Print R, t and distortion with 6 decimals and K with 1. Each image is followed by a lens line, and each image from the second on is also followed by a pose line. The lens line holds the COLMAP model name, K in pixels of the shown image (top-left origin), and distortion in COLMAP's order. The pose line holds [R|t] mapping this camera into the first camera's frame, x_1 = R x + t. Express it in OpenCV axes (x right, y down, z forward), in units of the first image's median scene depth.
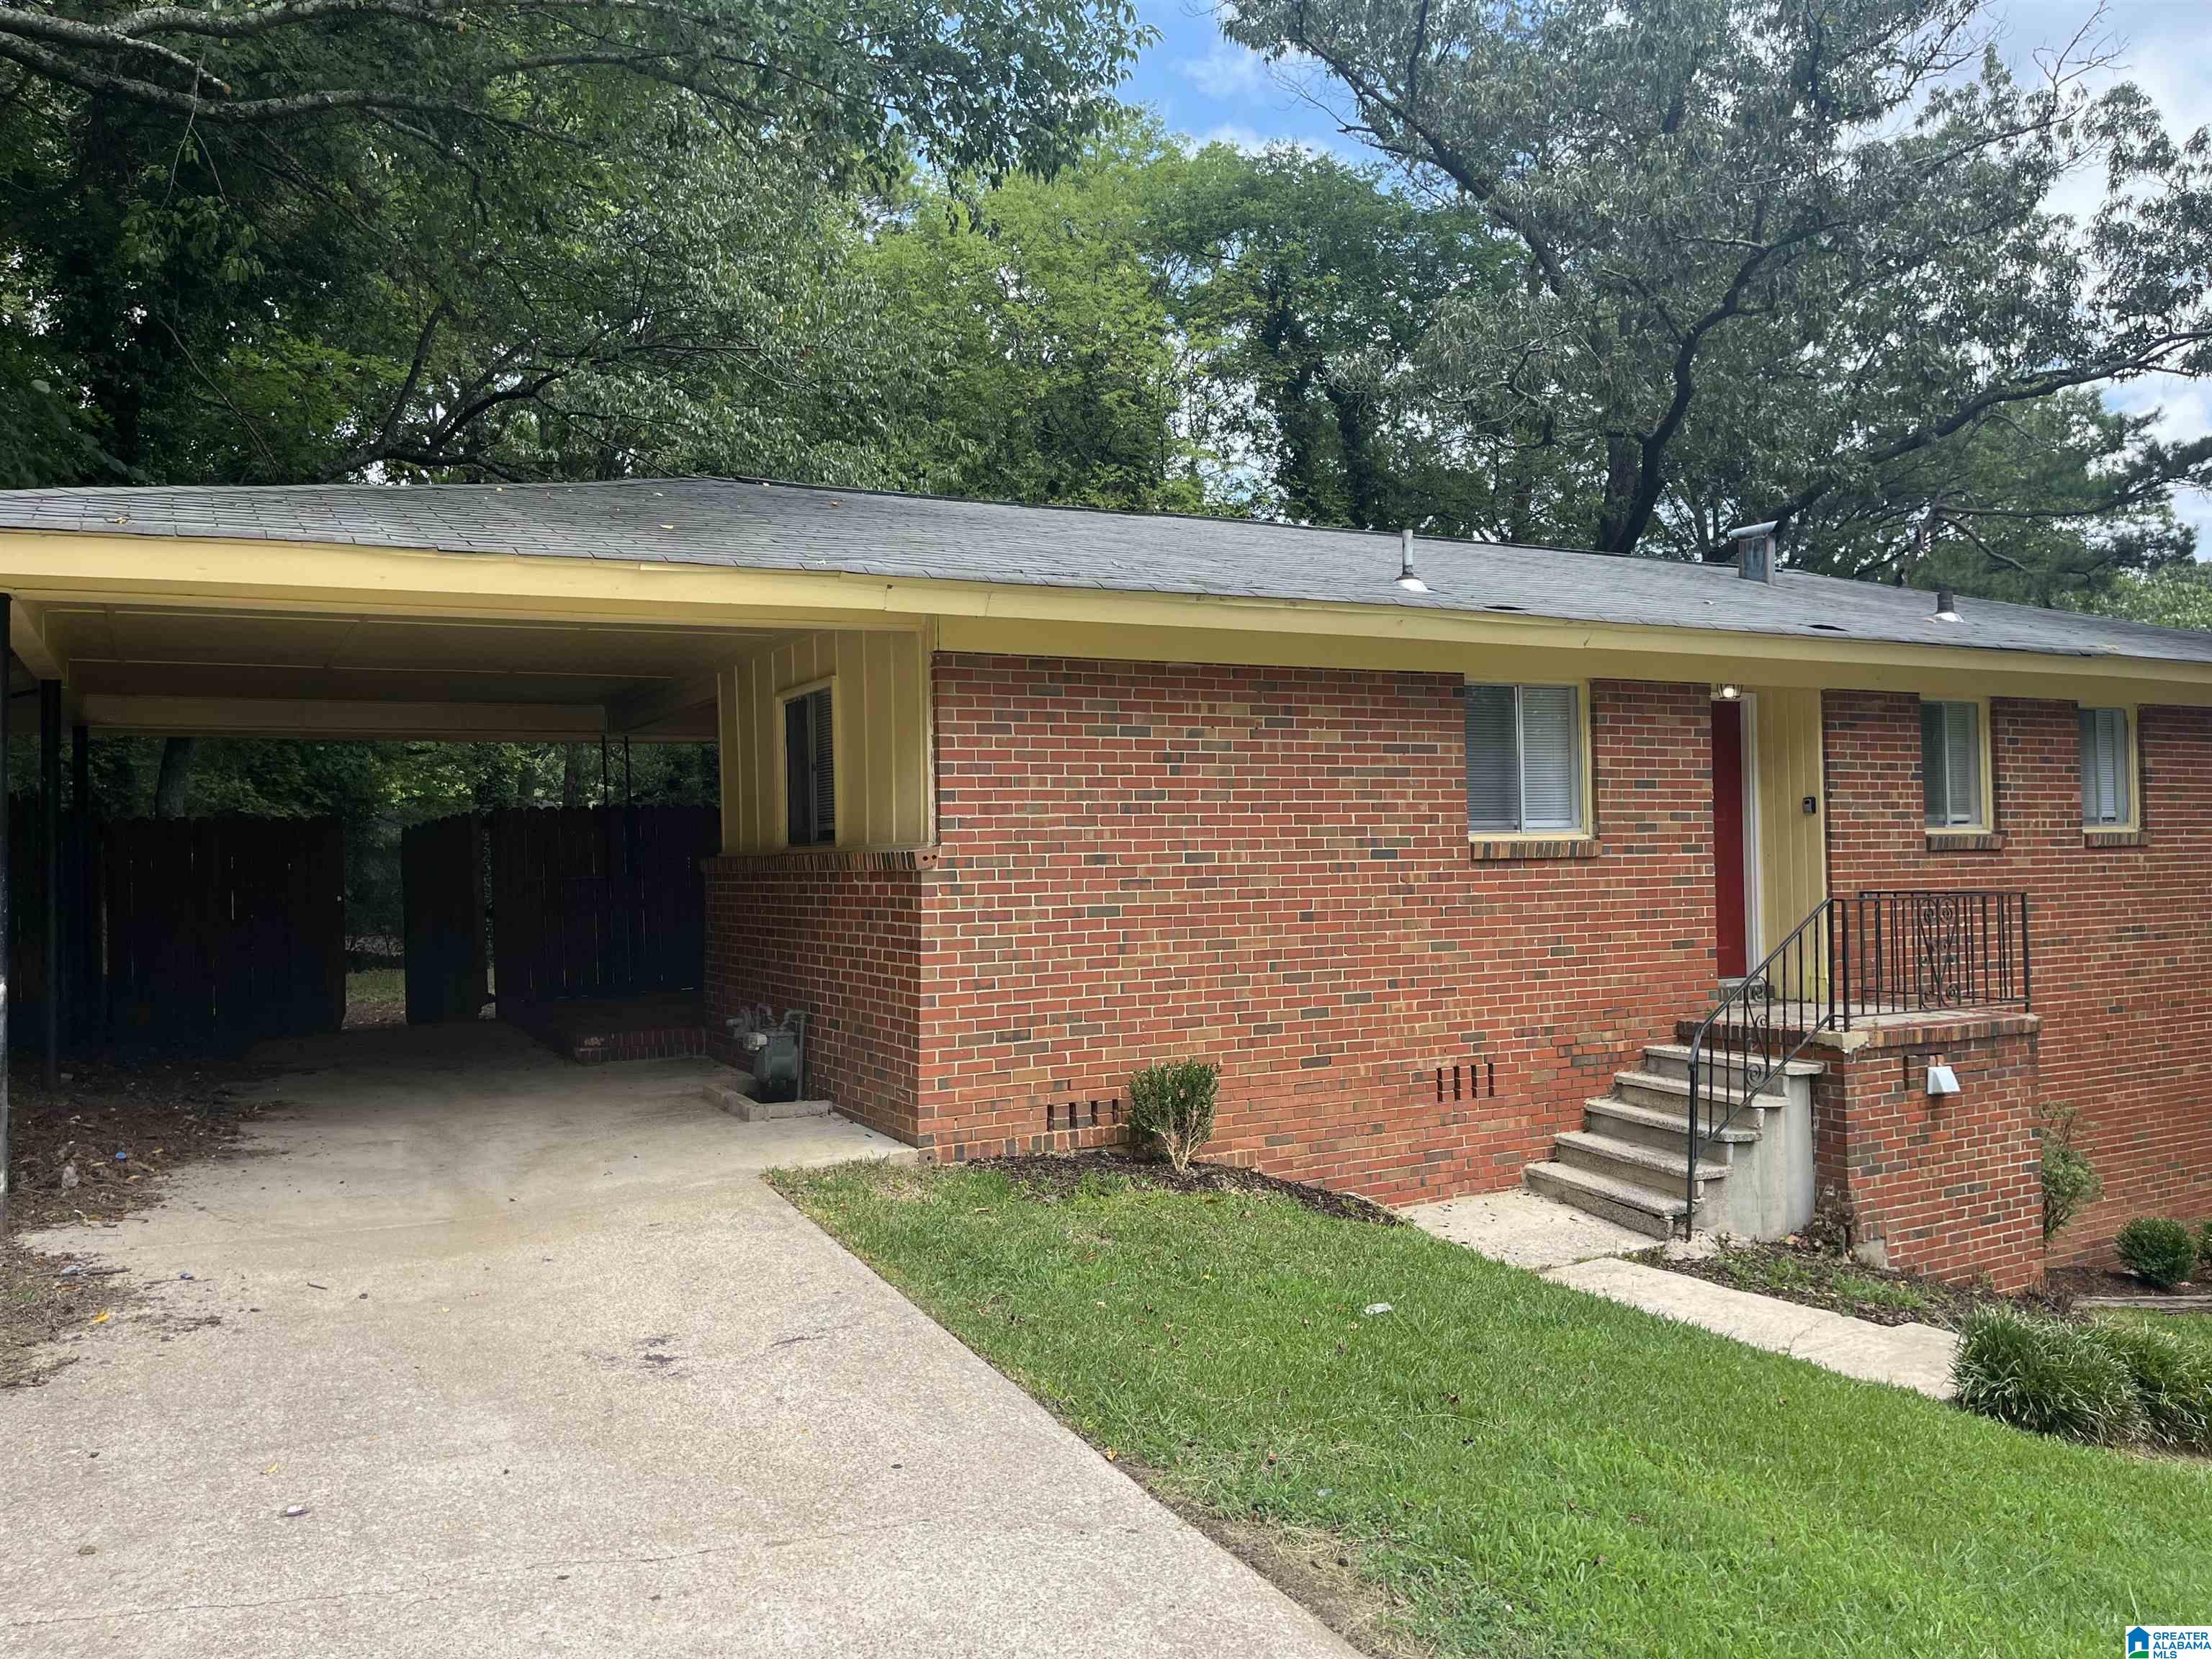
lens RADIAL K [[1658.5, 0, 1102.9], [0, 1658.5, 827.3], [0, 0, 1]] dist [0.050582, -0.073518]
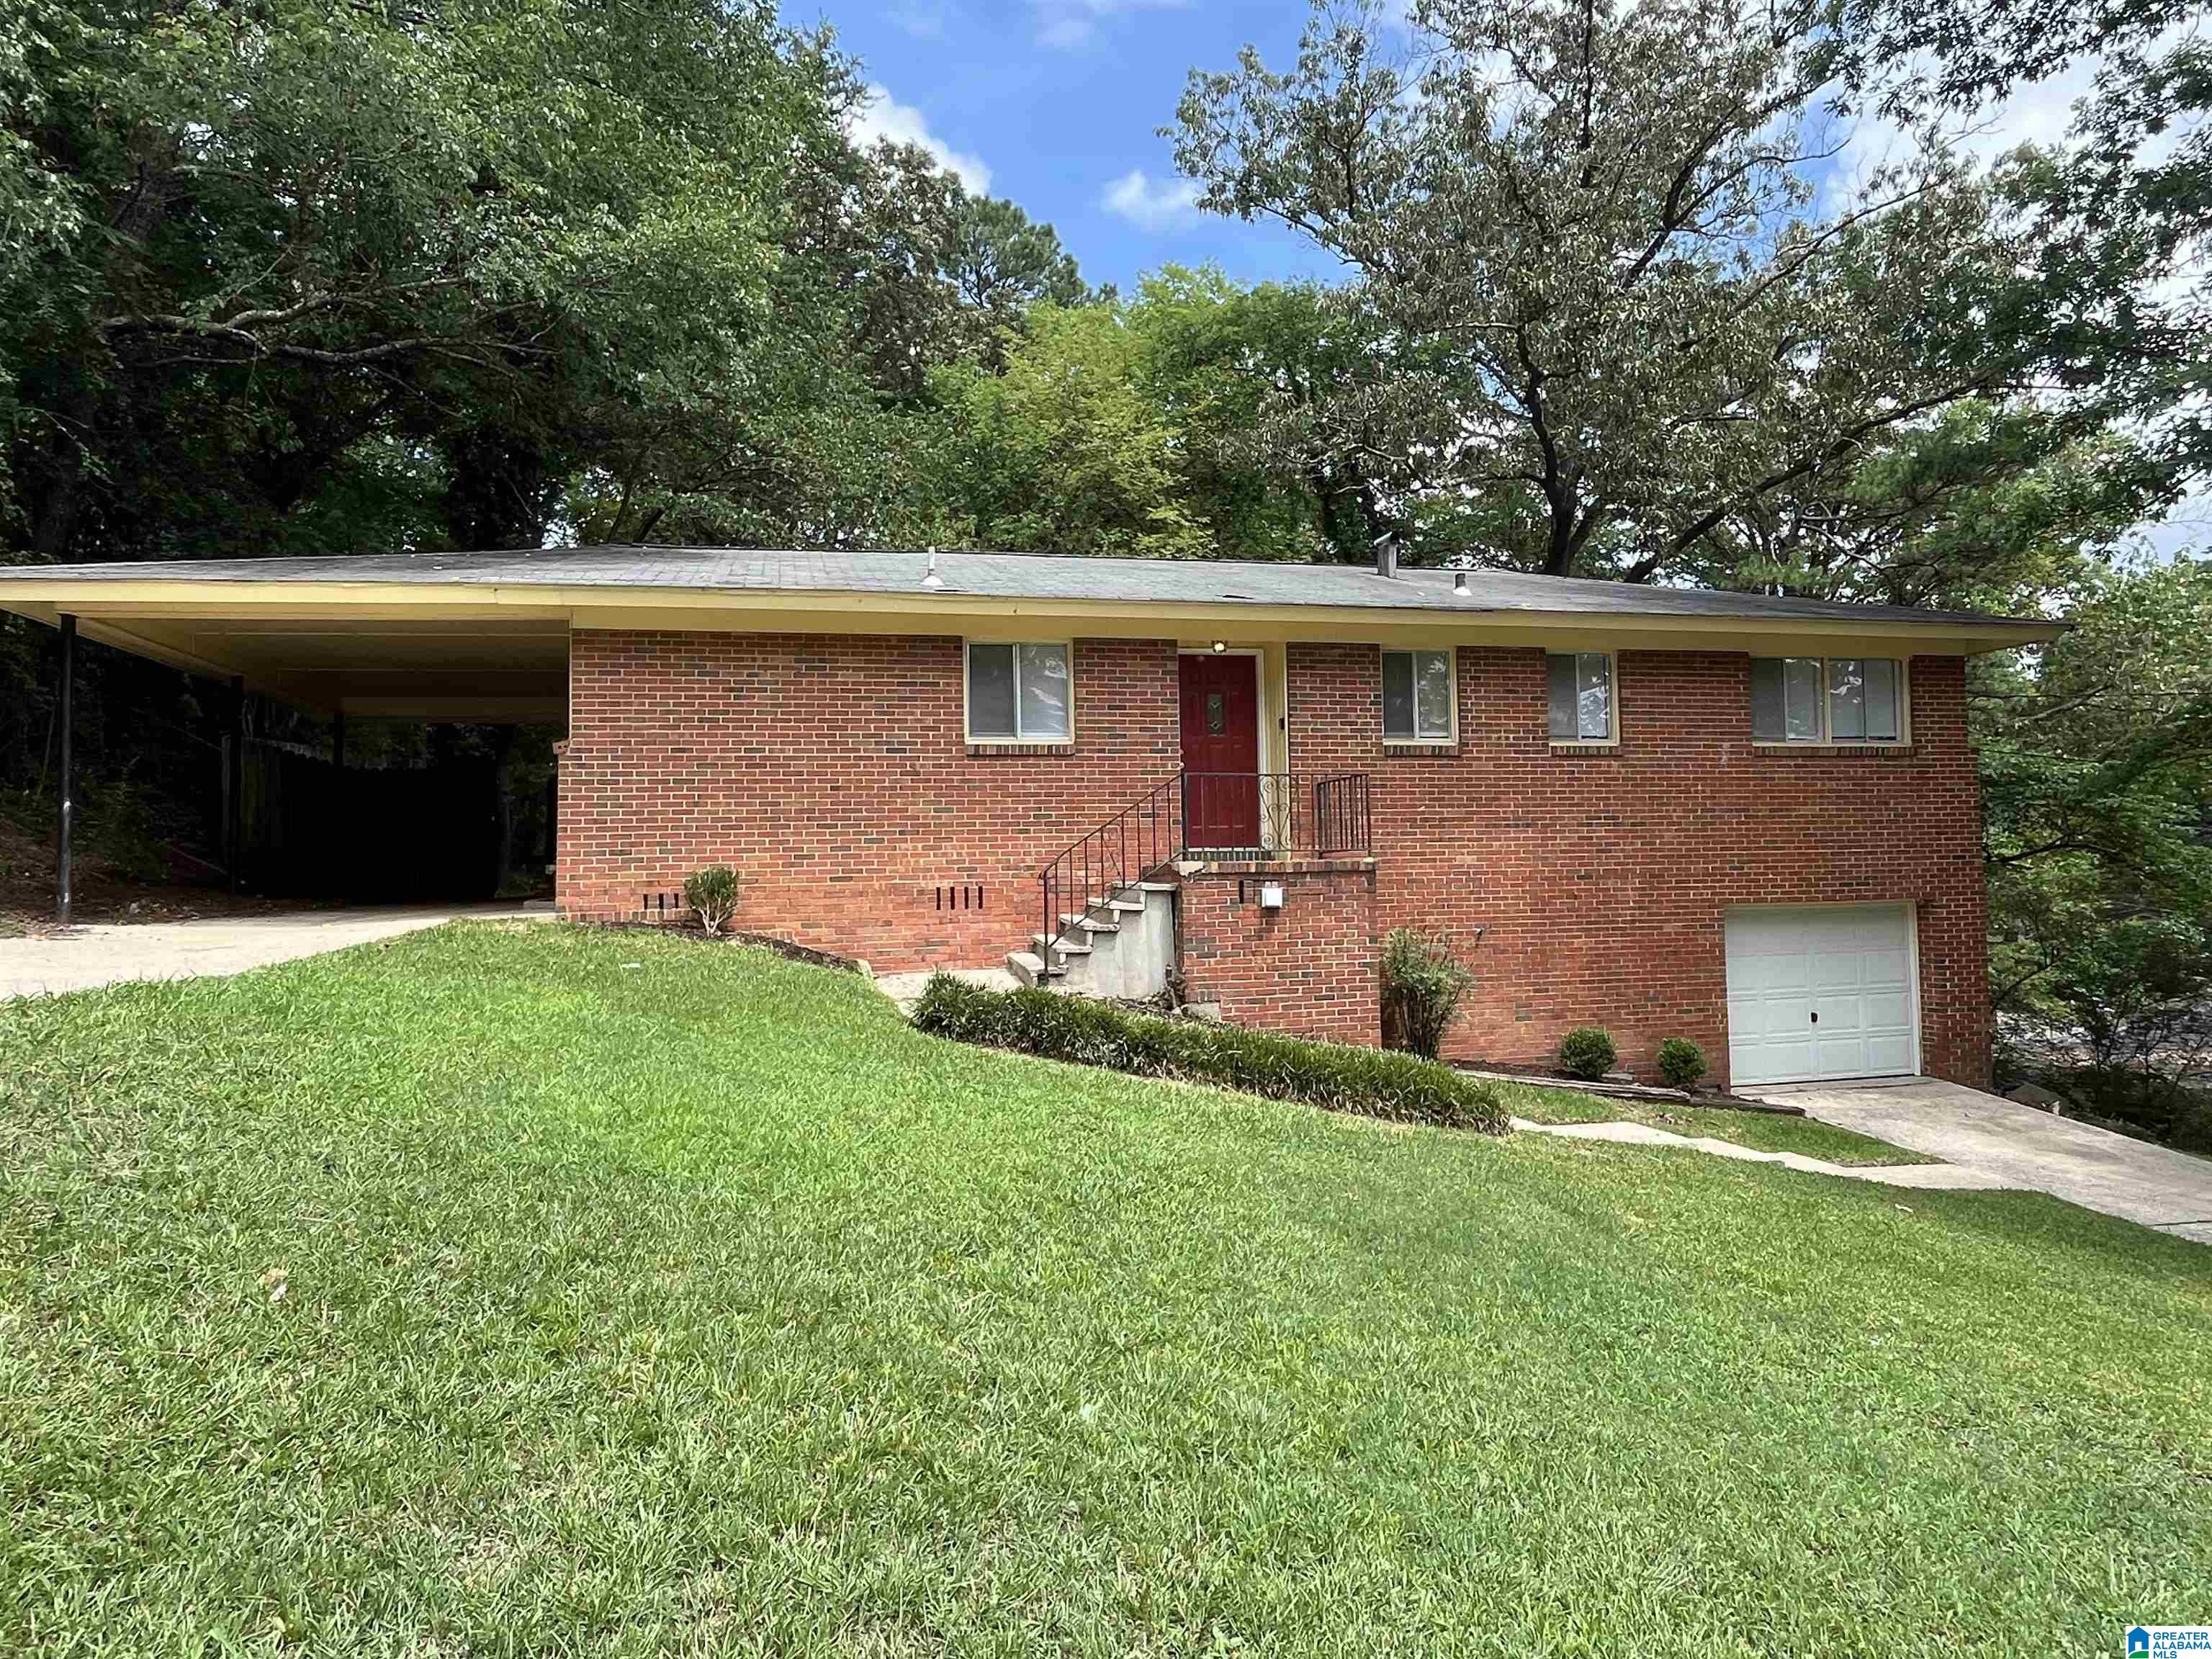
lens RADIAL K [[1365.6, 0, 1107.6], [0, 1365.6, 810.6], [0, 0, 1]] dist [-0.006754, -0.000525]
pose [[0.968591, -0.012980, -0.248321, 0.679599], [0.007966, 0.999744, -0.021185, 0.101534], [0.248532, 0.018541, 0.968446, -0.204092]]
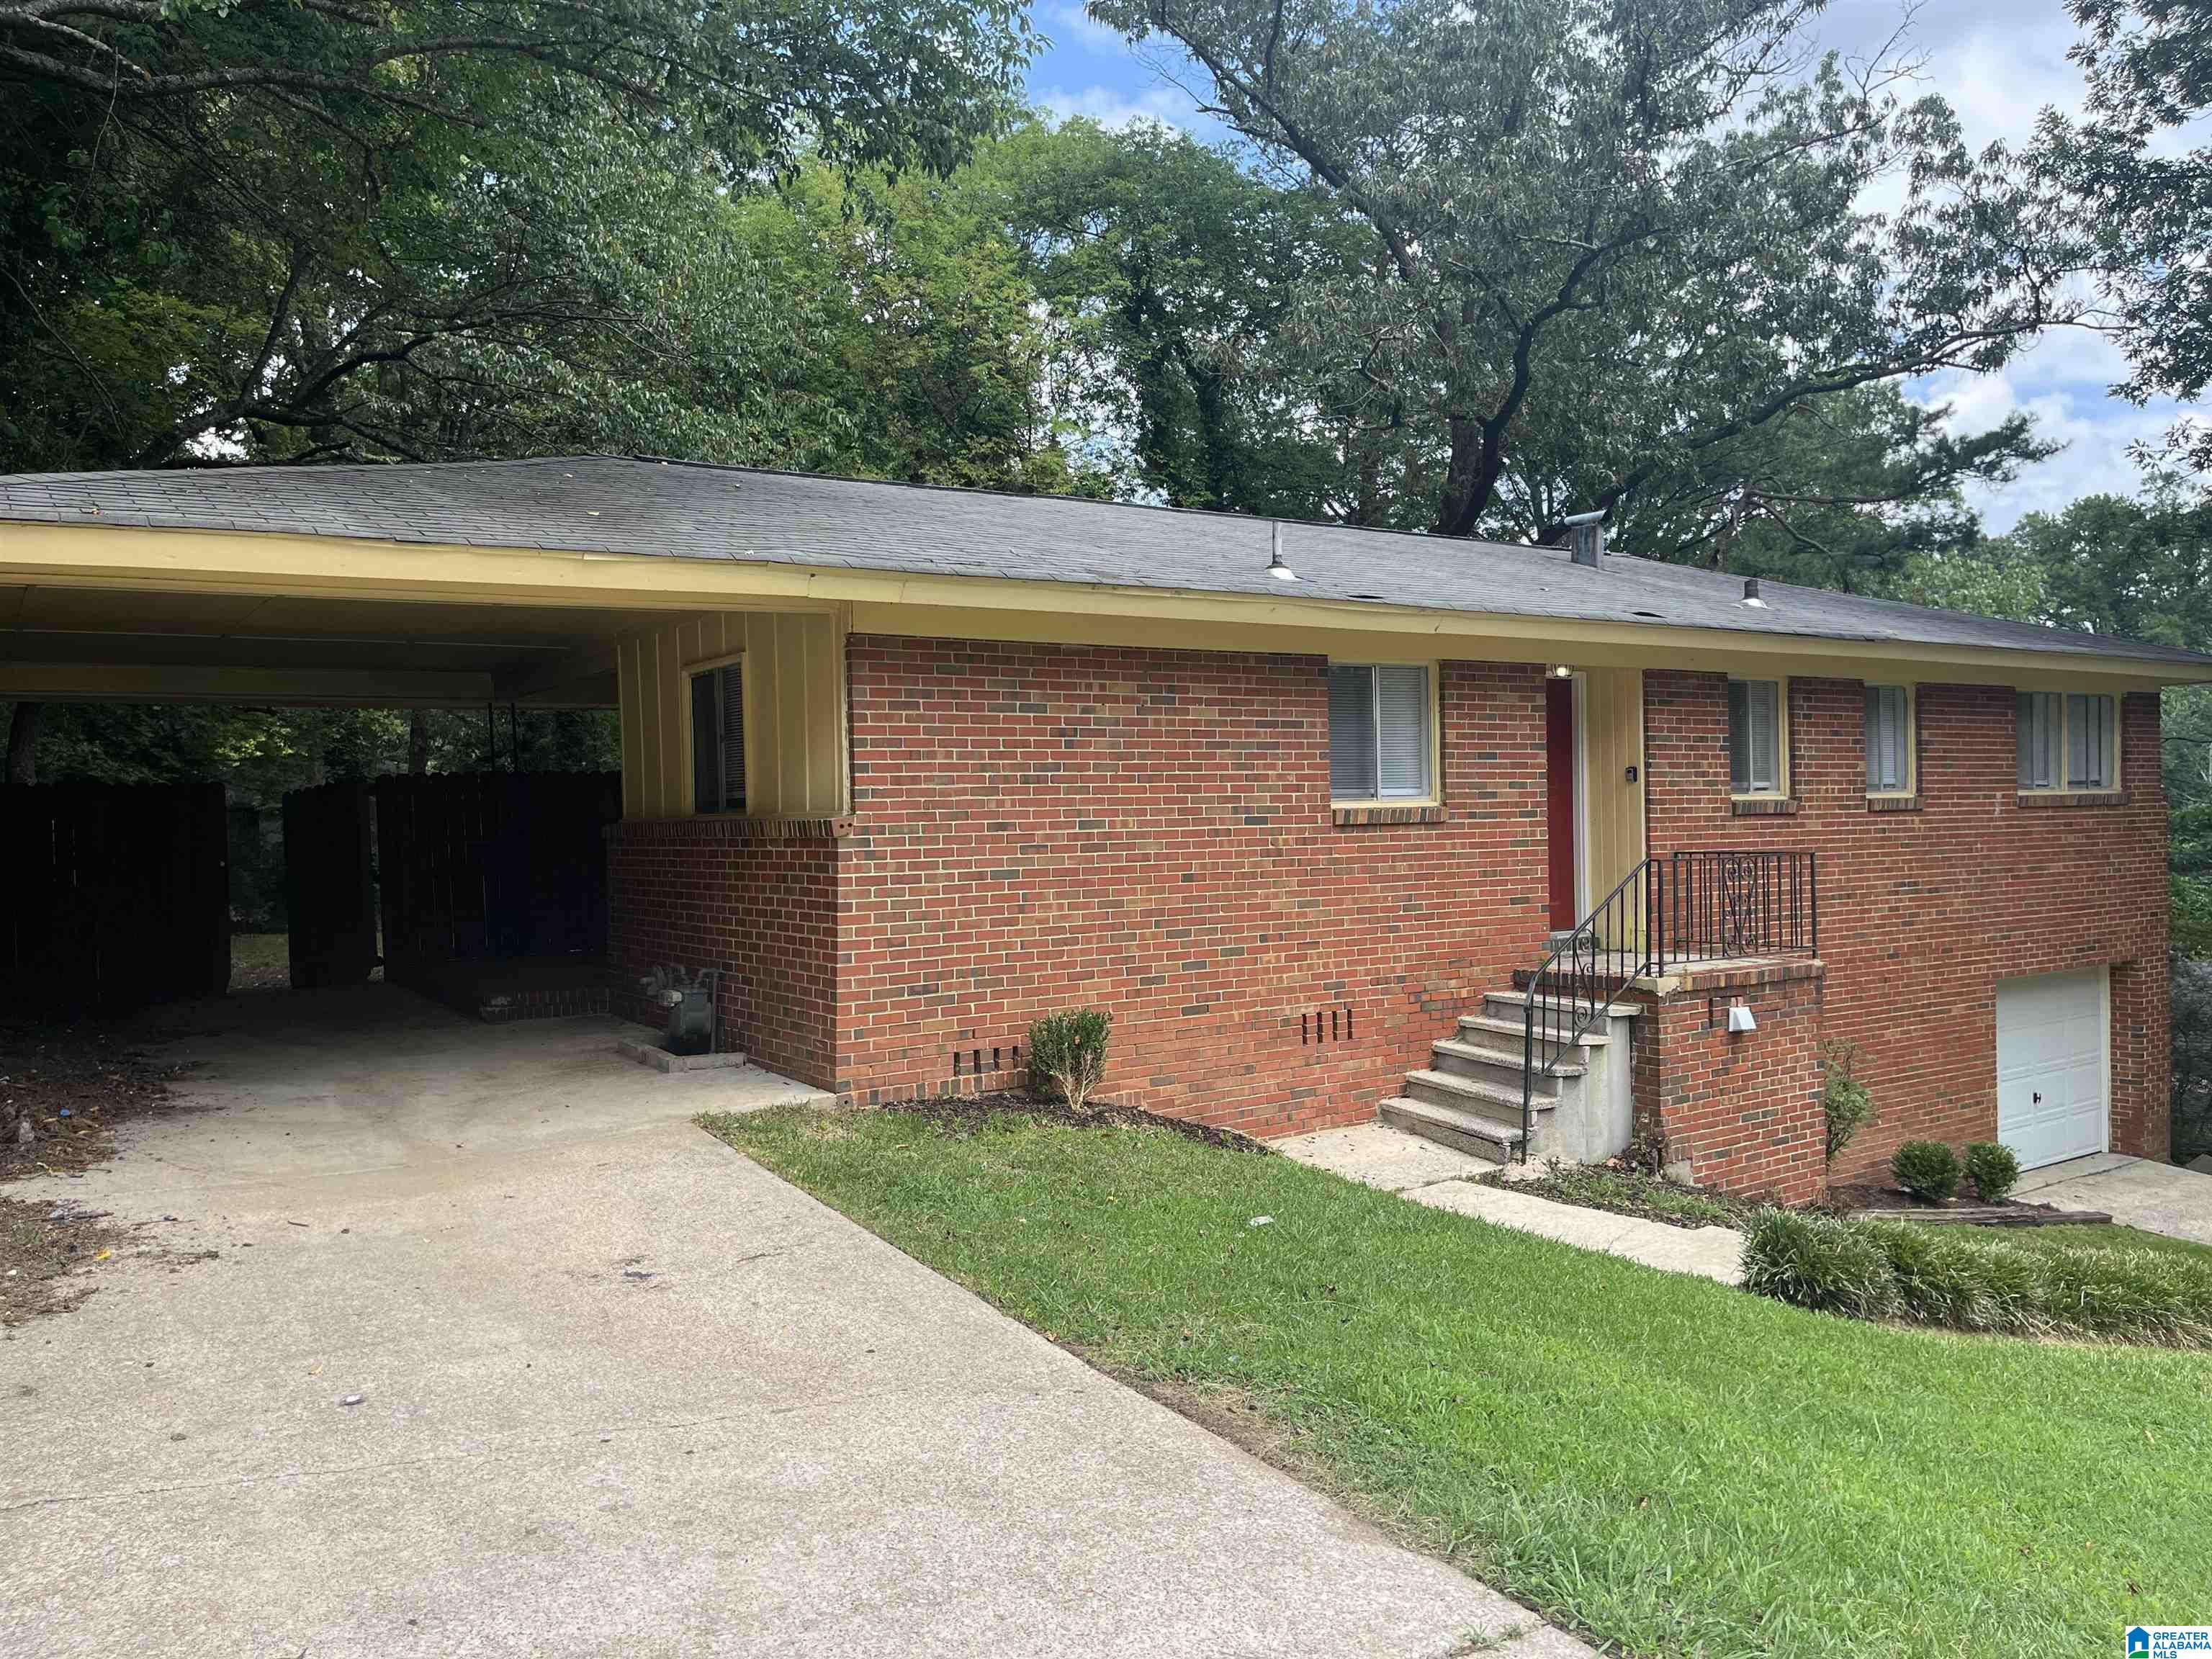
lens RADIAL K [[1658.5, 0, 1116.6], [0, 1658.5, 838.5], [0, 0, 1]] dist [0.050582, -0.073518]
pose [[0.995038, -0.002734, 0.099459, -0.031050], [-0.000370, 0.999514, 0.031169, -0.005929], [-0.099496, -0.031051, 0.994553, -0.078156]]
